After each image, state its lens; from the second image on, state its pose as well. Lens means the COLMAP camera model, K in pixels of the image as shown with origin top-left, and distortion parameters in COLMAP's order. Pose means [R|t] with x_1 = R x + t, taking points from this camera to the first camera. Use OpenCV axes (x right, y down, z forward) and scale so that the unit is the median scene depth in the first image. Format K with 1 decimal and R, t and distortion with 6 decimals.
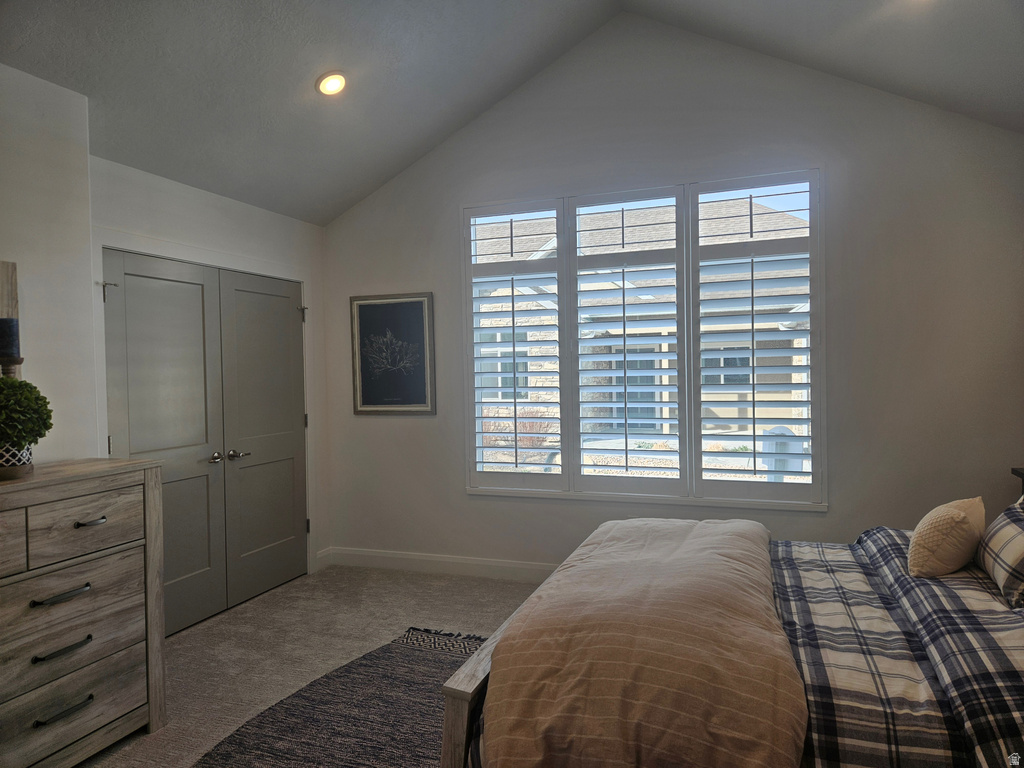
lens RADIAL K [[684.8, 0, 507.1], [0, 684.8, 384.9], [0, 0, 1]] dist [0.023516, -0.004452]
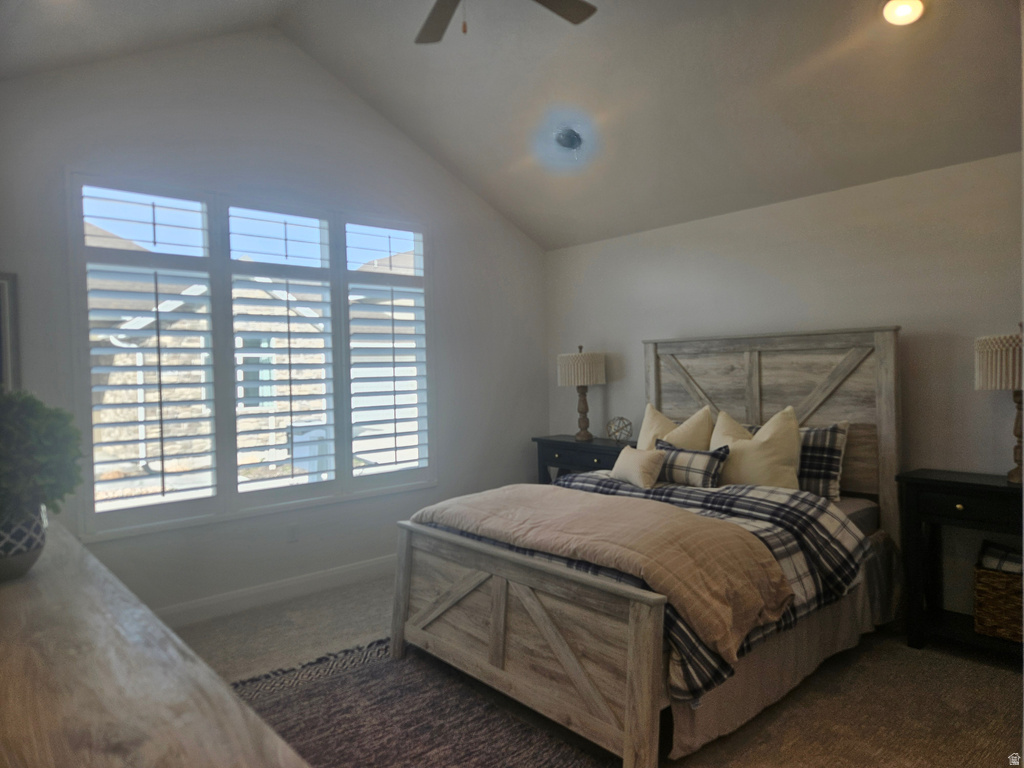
lens RADIAL K [[684.8, 0, 513.6], [0, 684.8, 385.0], [0, 0, 1]] dist [0.023516, -0.004452]
pose [[0.468343, -0.007147, 0.883518, -0.577371], [0.030550, 0.999500, -0.008110, 0.002732], [-0.883018, 0.030790, 0.468327, 0.241821]]
